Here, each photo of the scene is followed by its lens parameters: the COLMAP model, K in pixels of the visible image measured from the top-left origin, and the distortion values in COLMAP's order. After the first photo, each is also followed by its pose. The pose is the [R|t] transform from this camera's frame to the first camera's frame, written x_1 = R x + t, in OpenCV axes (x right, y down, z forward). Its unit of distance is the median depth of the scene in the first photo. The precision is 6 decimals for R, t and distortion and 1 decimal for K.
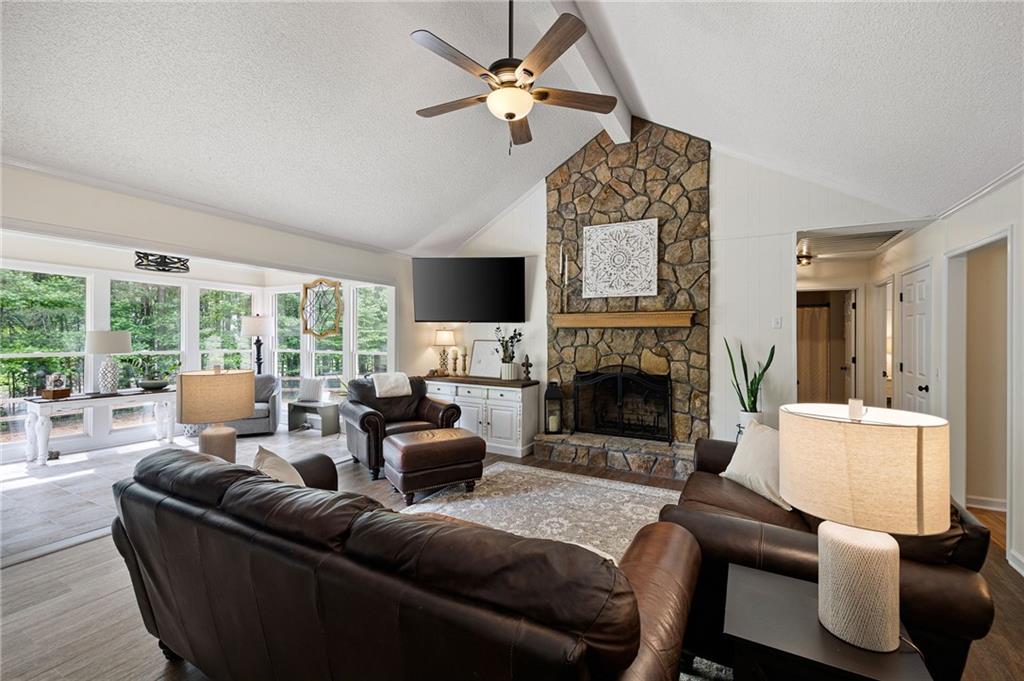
lens RADIAL K [[423.7, 0, 512.3], [0, 423.7, 336.3], [0, 0, 1]] dist [0.000450, 0.000060]
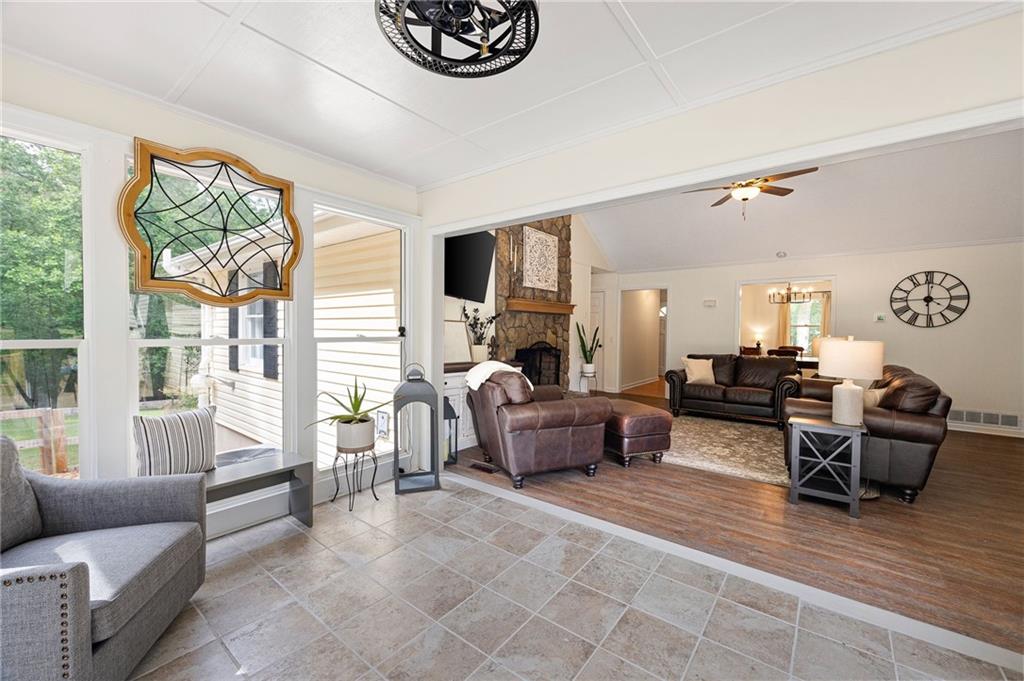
lens RADIAL K [[413.4, 0, 512.0], [0, 413.4, 340.5], [0, 0, 1]] dist [-0.001110, 0.000024]
pose [[0.169951, -0.027247, 0.985076, -1.010953], [-0.011510, 0.999495, 0.029631, 0.027867], [-0.985385, -0.016374, 0.169551, 0.864621]]
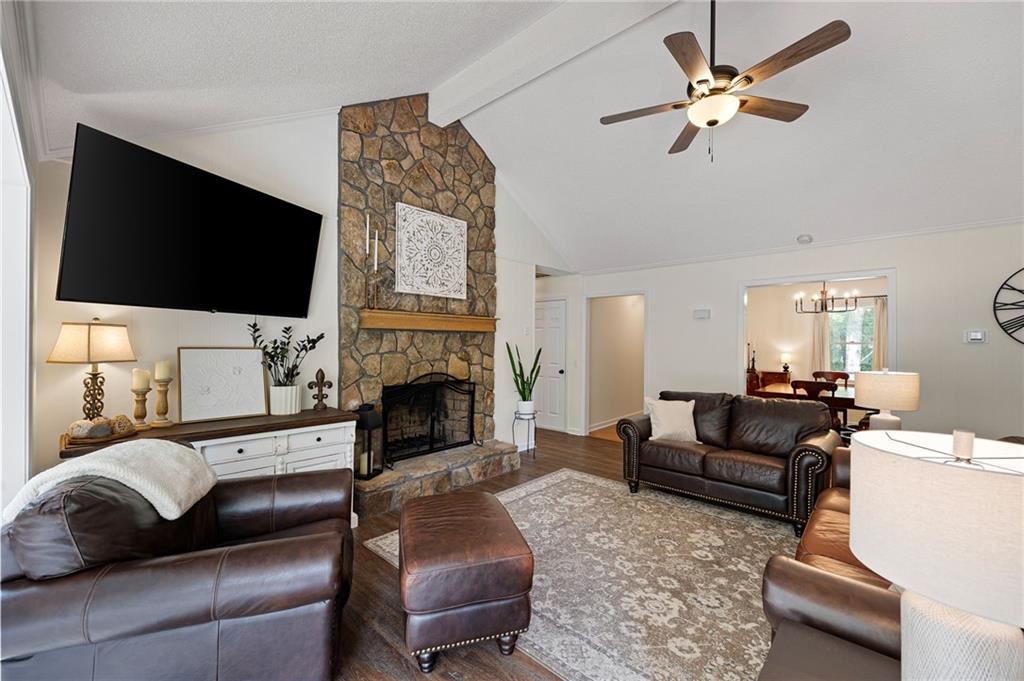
lens RADIAL K [[417.1, 0, 512.6], [0, 417.1, 339.5], [0, 0, 1]] dist [0.000323, 0.000165]
pose [[0.245119, 0.001531, 0.969492, -0.550139], [-0.006847, 0.999977, 0.000152, -0.003341], [-0.969469, -0.006675, 0.245123, 0.620460]]
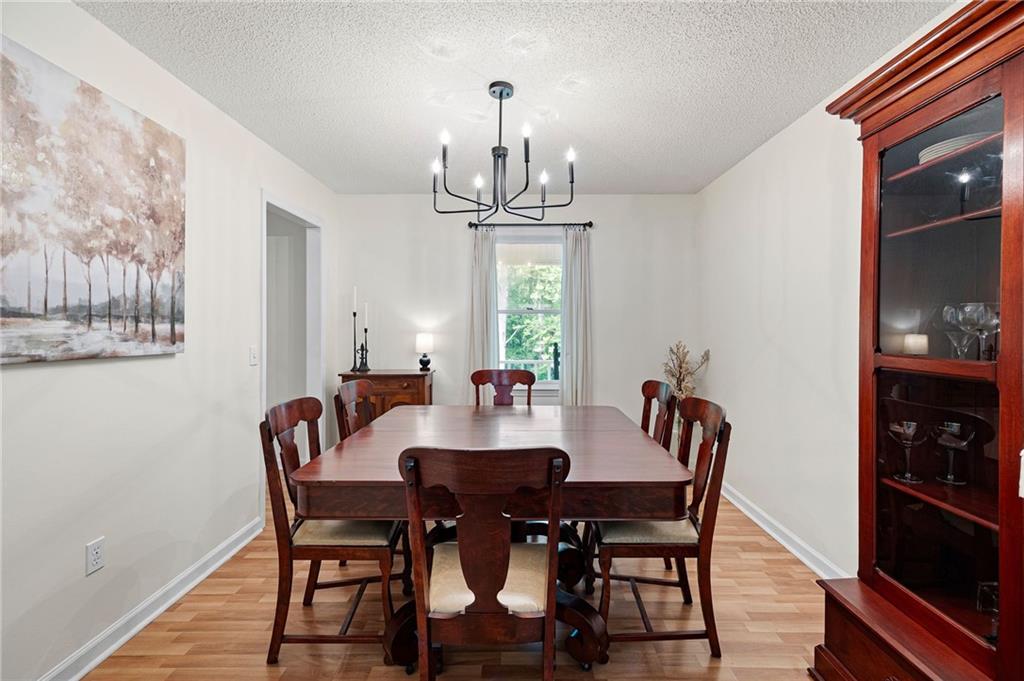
lens RADIAL K [[417.1, 0, 512.6], [0, 417.1, 339.5], [0, 0, 1]] dist [0.000323, 0.000165]
pose [[-0.461688, -0.027081, 0.886629, 0.447627], [-0.003064, 0.999577, 0.028935, 0.030485], [-0.887037, 0.010643, -0.461575, 0.228461]]
